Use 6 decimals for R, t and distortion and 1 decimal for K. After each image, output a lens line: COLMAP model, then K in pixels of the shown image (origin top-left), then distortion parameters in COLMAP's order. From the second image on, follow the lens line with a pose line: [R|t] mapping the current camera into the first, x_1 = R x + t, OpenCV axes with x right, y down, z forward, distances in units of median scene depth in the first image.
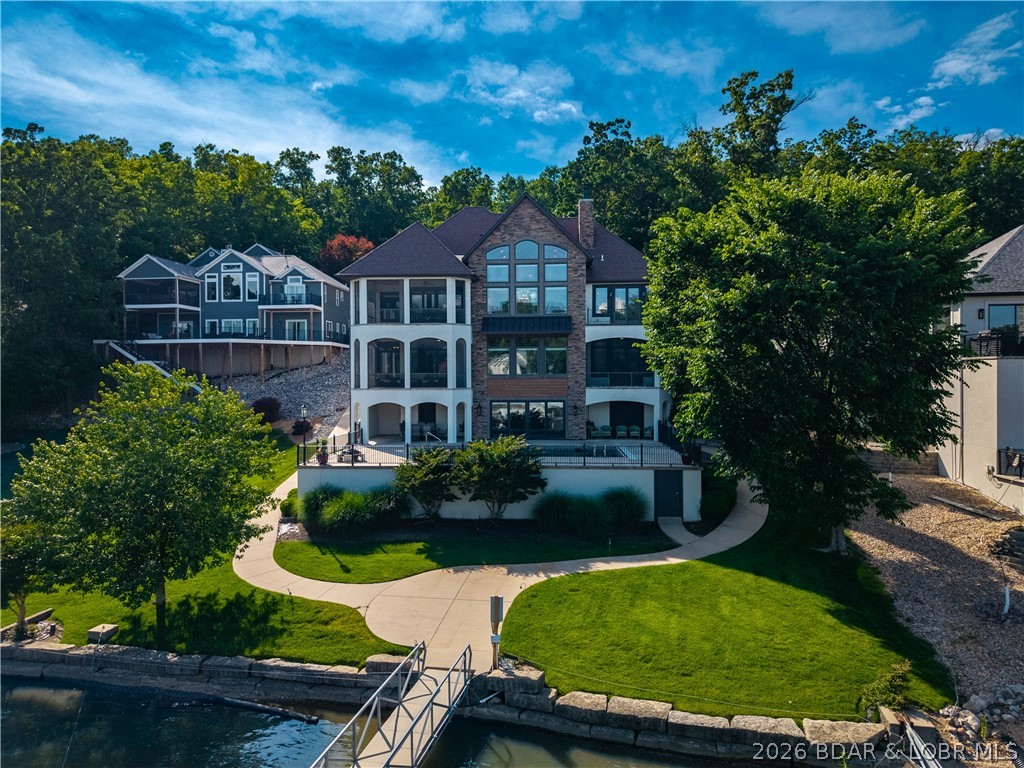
lens RADIAL K [[682.9, 0, 512.9], [0, 682.9, 387.0], [0, 0, 1]] dist [0.016650, -0.010934]
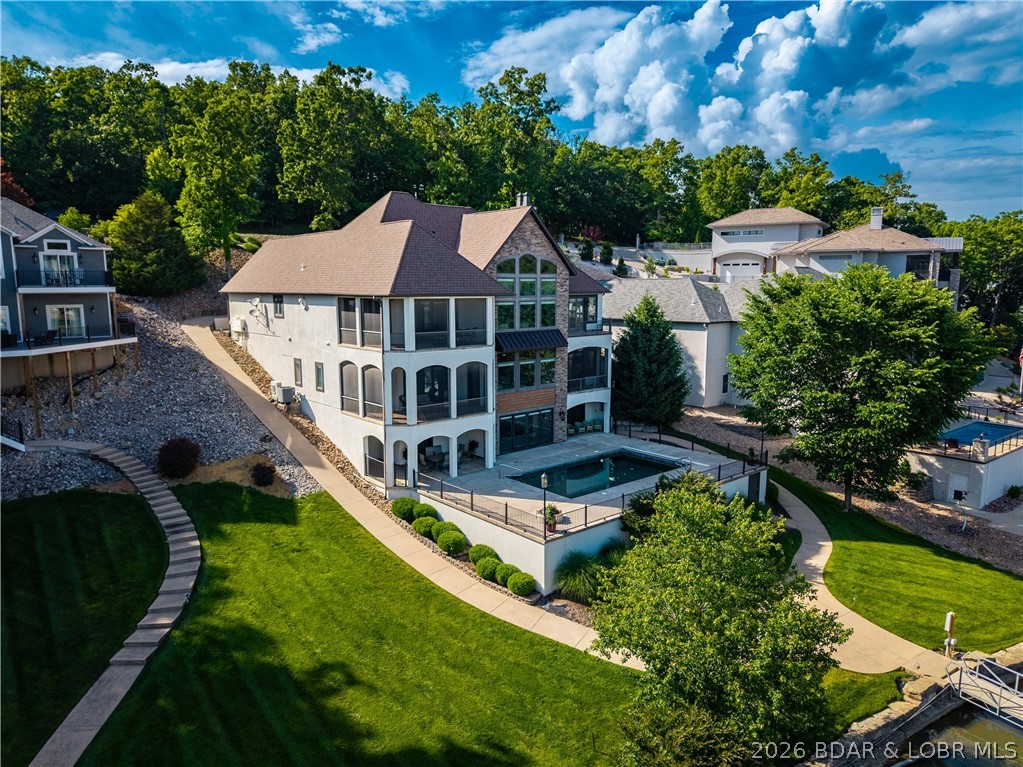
lens RADIAL K [[682.2, 0, 506.9], [0, 682.2, 381.5], [0, 0, 1]] dist [0.016650, -0.010934]
pose [[0.713414, -0.094183, 0.694384, -0.732199], [0.006383, 0.991759, 0.127960, -0.162687], [-0.700713, -0.086856, 0.708136, 0.307045]]
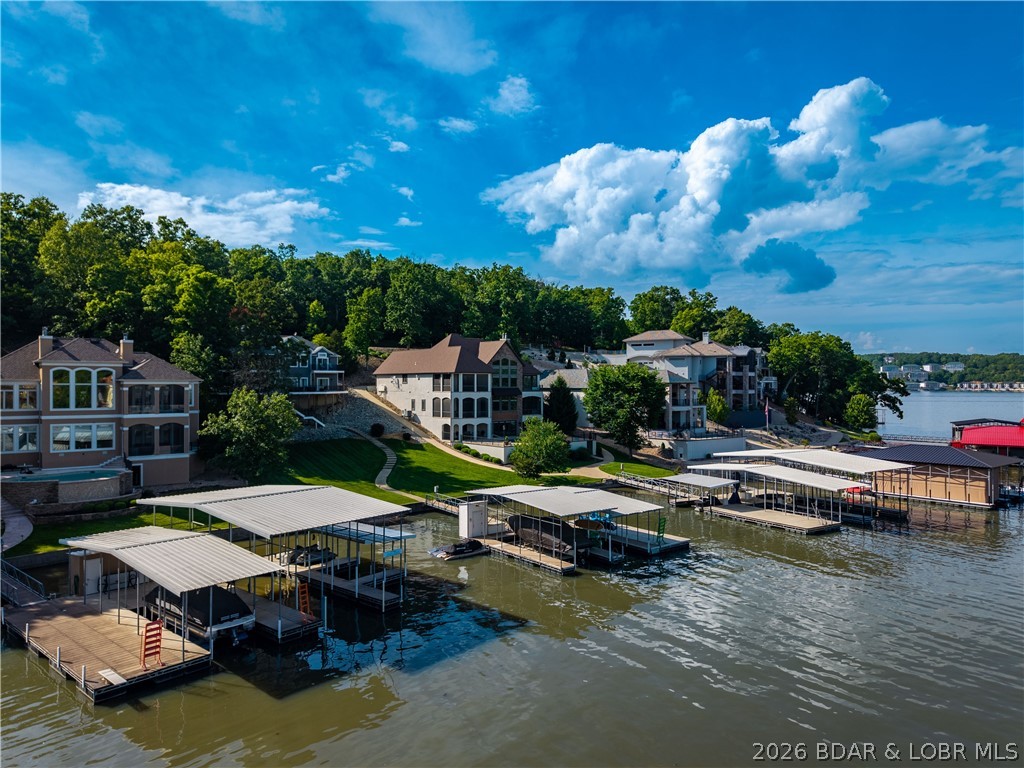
lens RADIAL K [[682.9, 0, 507.7], [0, 682.9, 372.4], [0, 0, 1]] dist [0.016650, -0.010934]
pose [[0.728792, 0.015685, 0.684556, -1.766222], [0.004177, 0.999617, -0.027351, -0.094879], [-0.684723, 0.022793, 0.728447, -0.888458]]
